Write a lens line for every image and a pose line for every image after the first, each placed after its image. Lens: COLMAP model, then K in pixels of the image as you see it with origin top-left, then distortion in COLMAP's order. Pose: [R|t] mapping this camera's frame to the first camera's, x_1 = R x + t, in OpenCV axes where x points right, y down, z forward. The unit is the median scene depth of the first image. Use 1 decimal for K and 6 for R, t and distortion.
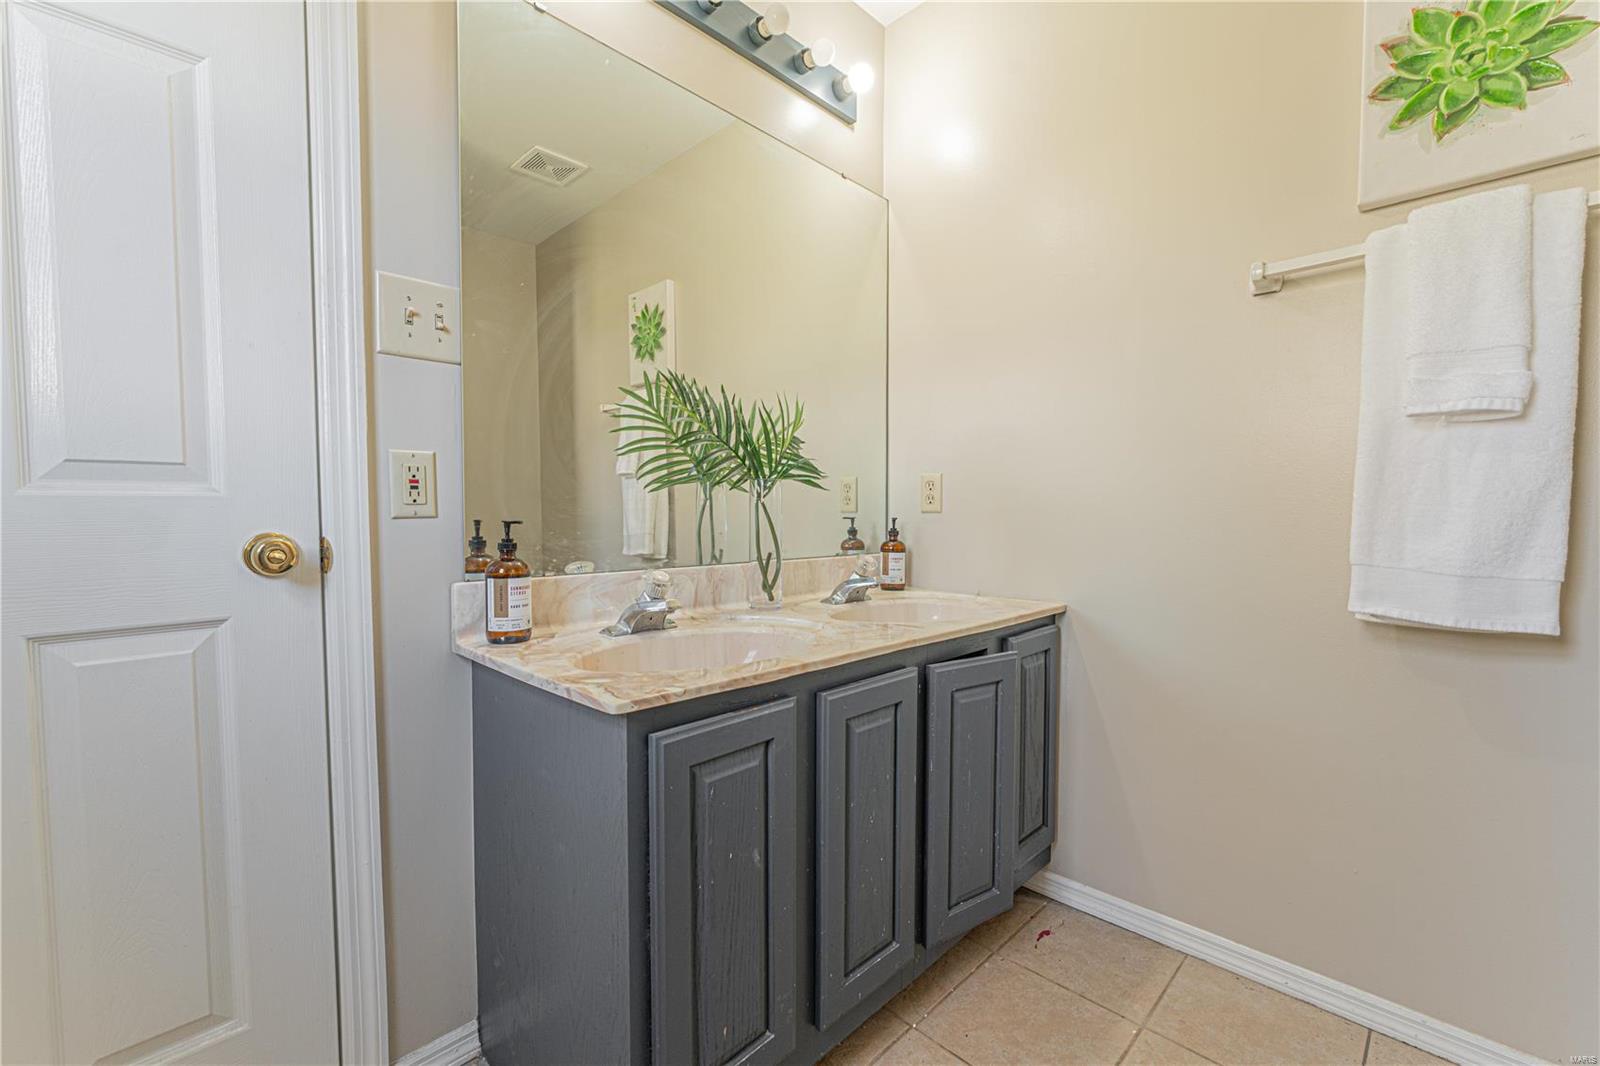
lens RADIAL K [[660.1, 0, 797.1], [0, 660.1, 535.7], [0, 0, 1]] dist [-0.002214, 0.000130]
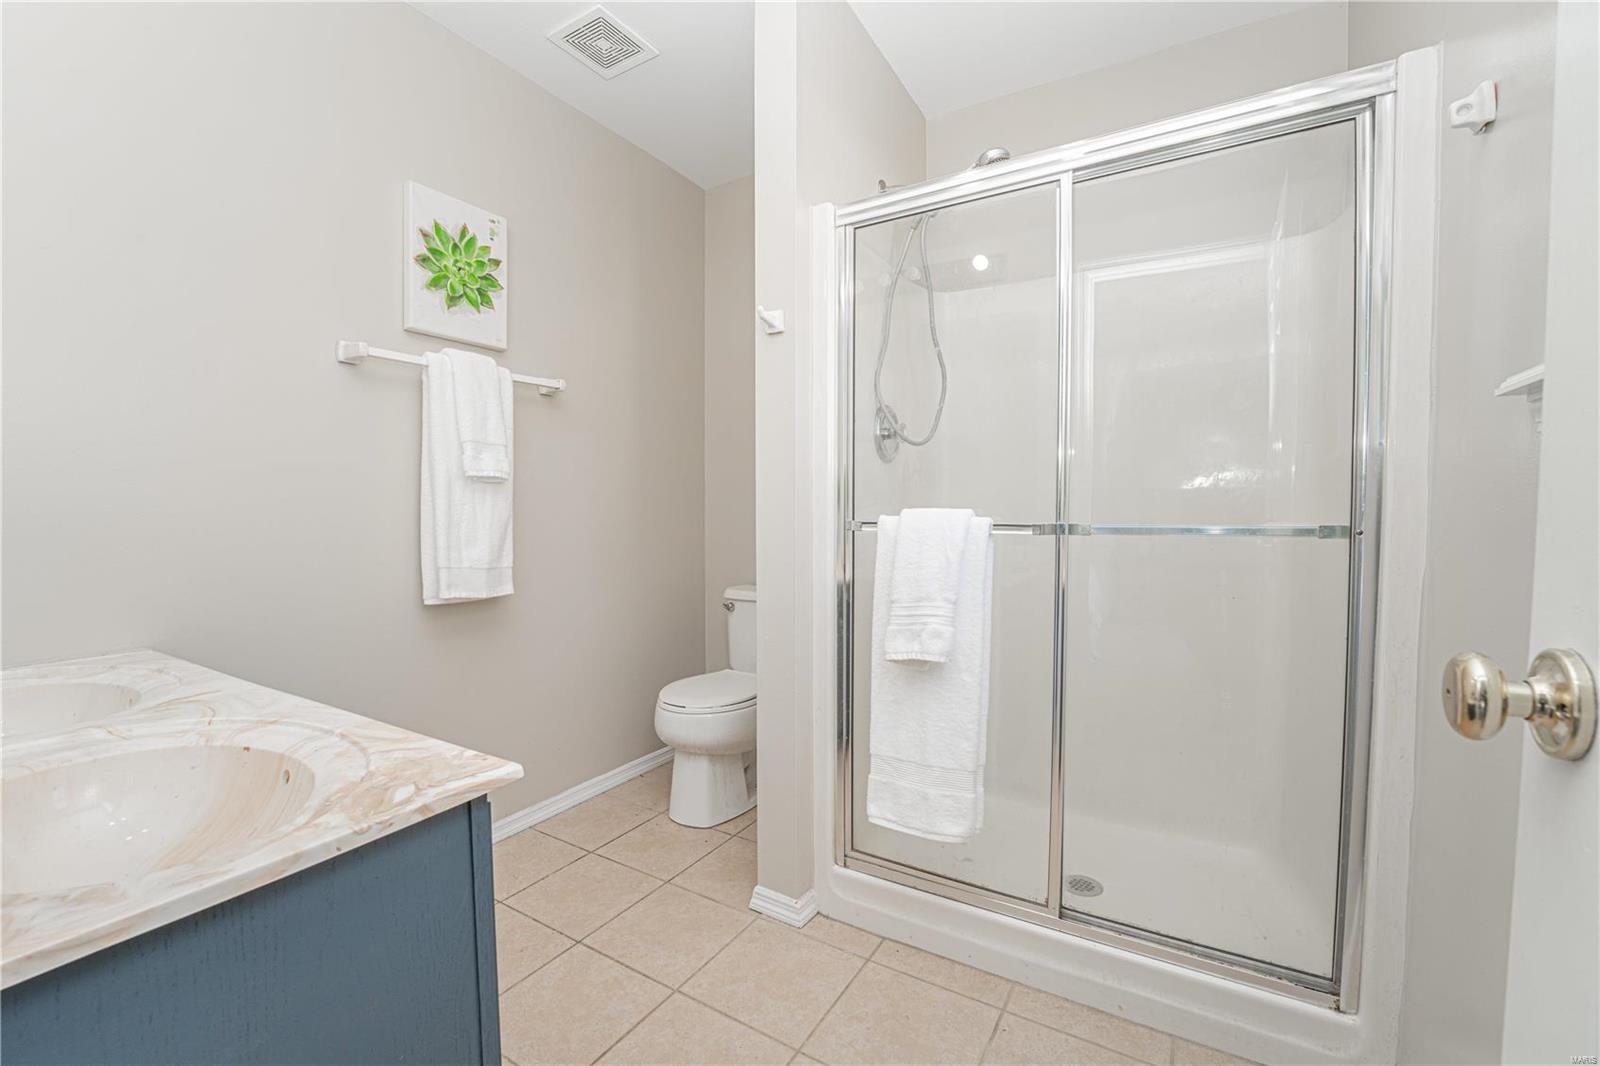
lens RADIAL K [[660.1, 0, 801.7], [0, 660.1, 533.9], [0, 0, 1]] dist [-0.002214, 0.000130]
pose [[-0.235707, -0.030005, 0.971361, -0.910156], [0.040832, 0.998335, 0.040747, -0.069767], [-0.970966, 0.049267, -0.234089, 0.580508]]
